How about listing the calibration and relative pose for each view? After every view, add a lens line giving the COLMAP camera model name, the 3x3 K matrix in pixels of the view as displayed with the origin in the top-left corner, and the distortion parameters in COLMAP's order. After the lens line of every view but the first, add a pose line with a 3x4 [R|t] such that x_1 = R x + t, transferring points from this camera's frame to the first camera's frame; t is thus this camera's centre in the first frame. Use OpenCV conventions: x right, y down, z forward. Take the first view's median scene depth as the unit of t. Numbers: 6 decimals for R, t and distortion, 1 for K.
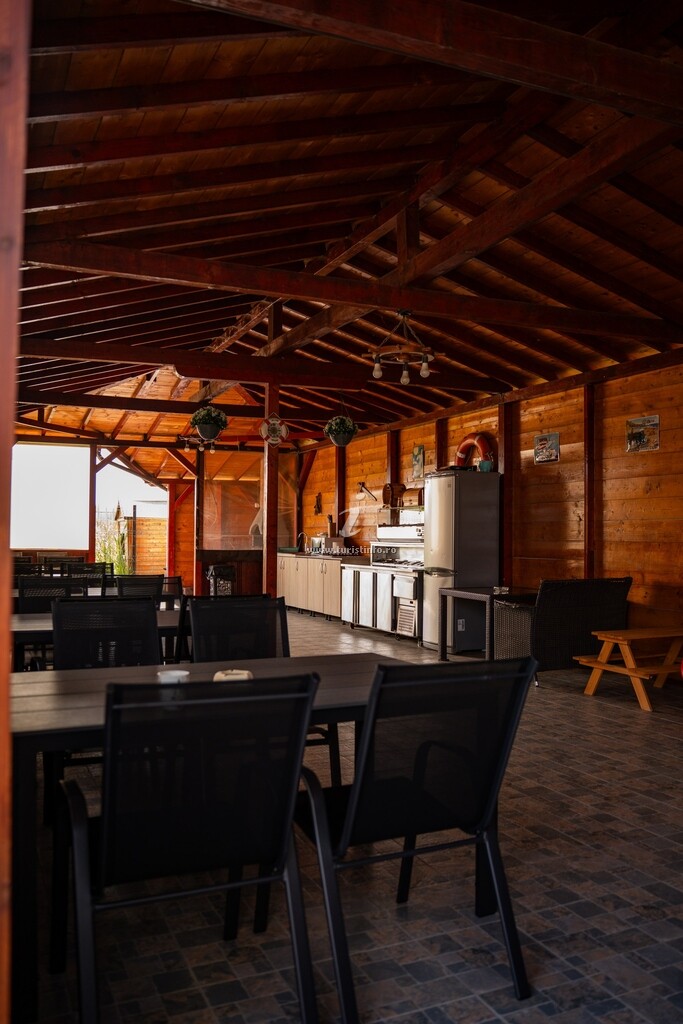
lens RADIAL K [[841.1, 0, 341.5], [0, 841.1, 512.0], [0, 0, 1]] dist [-0.076054, 0.014007]
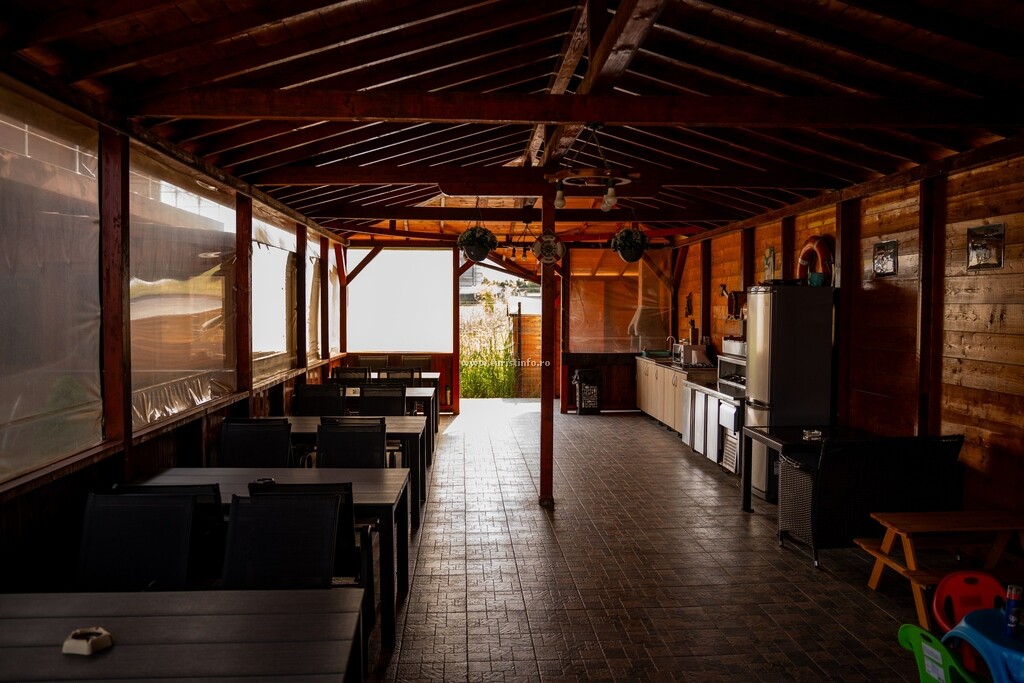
lens RADIAL K [[841.1, 0, 512.0], [0, 841.1, 341.5], [0, 0, 1]] dist [-0.076054, 0.014007]
pose [[0.933579, 0.012219, -0.358162, 0.168931], [0.012552, 0.997690, 0.066755, -0.046954], [0.358151, -0.066817, 0.931270, 0.109835]]
